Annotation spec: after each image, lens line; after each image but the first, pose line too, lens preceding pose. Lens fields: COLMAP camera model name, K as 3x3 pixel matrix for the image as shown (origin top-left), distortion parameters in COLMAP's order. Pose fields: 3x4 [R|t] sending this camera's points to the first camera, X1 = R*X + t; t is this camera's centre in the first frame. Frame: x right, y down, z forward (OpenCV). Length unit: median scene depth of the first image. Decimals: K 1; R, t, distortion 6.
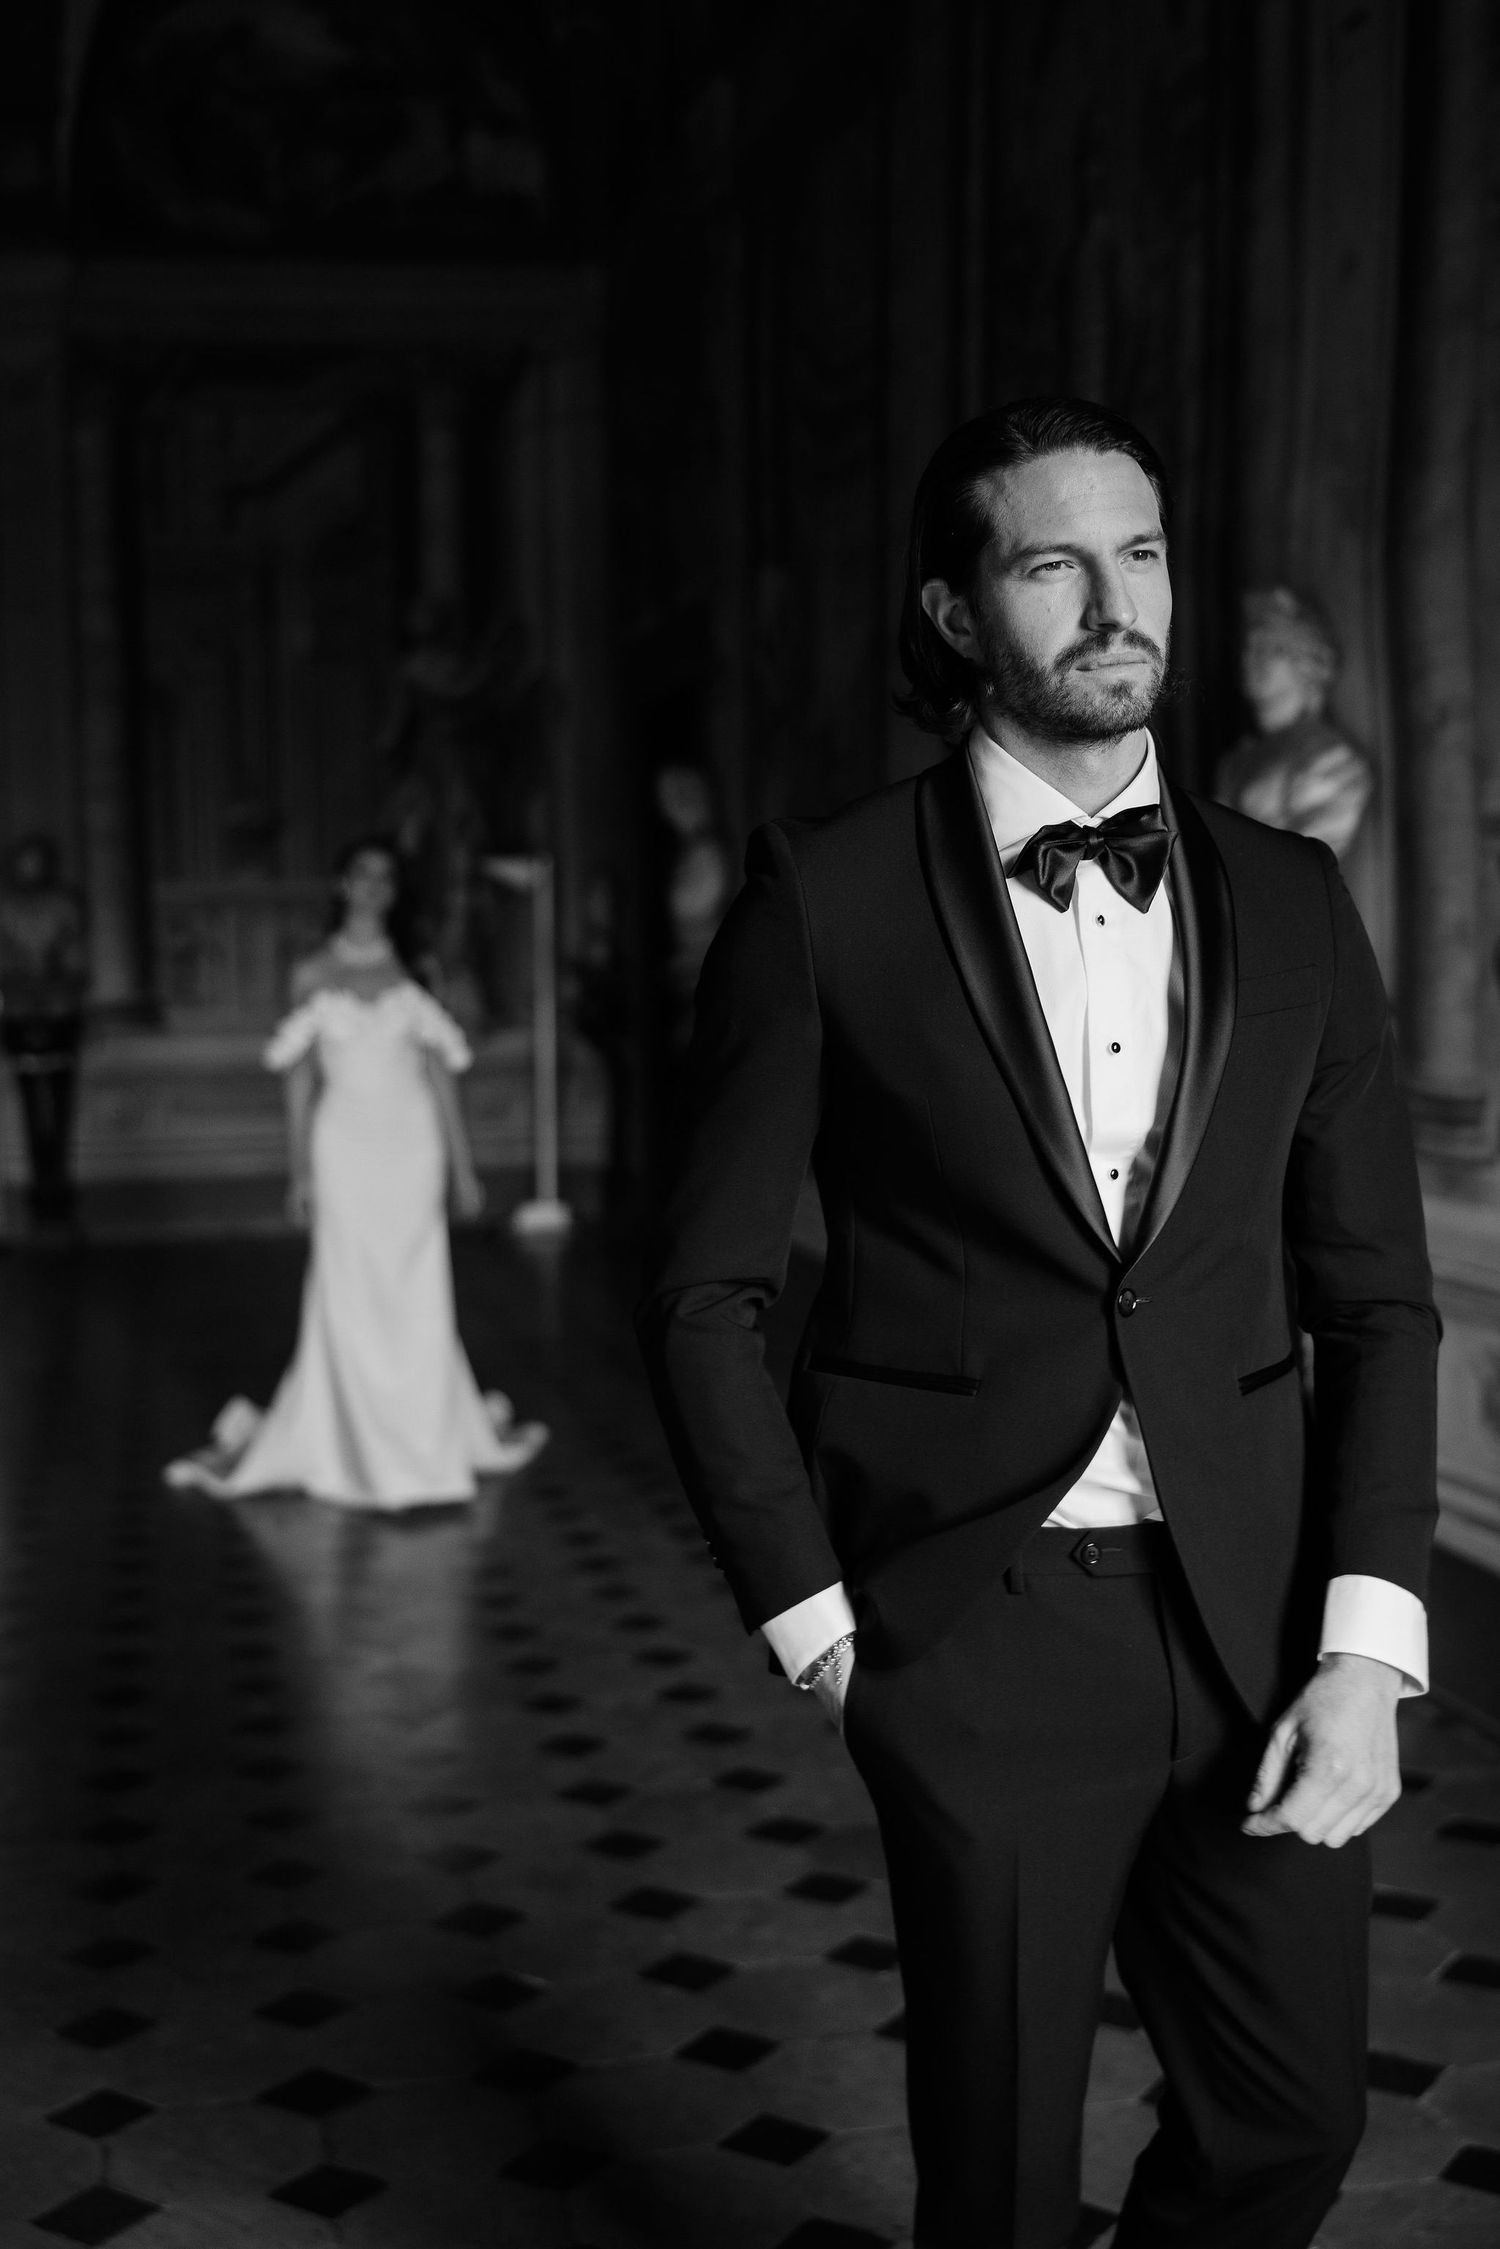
lens RADIAL K [[2658.8, 0, 582.3], [0, 2658.8, 1094.4], [0, 0, 1]] dist [-0.013161, 0.000000]
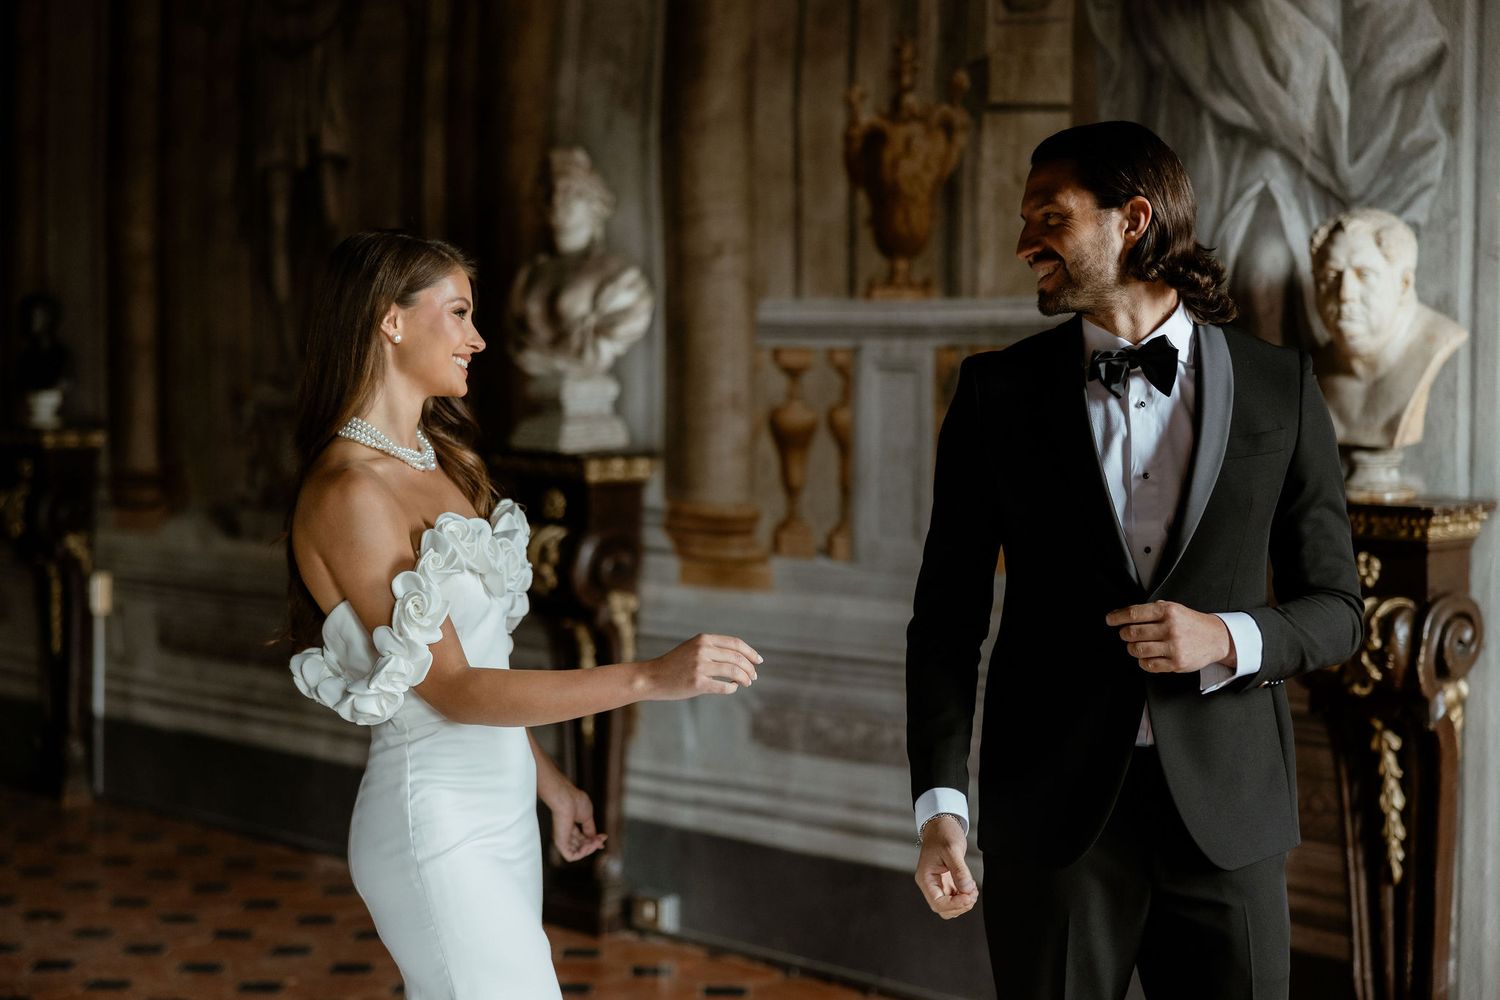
lens RADIAL K [[2534.8, 0, 692.4], [0, 2534.8, 481.4], [0, 0, 1]] dist [0.002483, 0.000000]
pose [[0.822649, 0.001275, 0.568548, -0.450221], [0.012093, 0.999732, -0.019739, 0.008727], [-0.568421, 0.023114, 0.822413, -0.113217]]
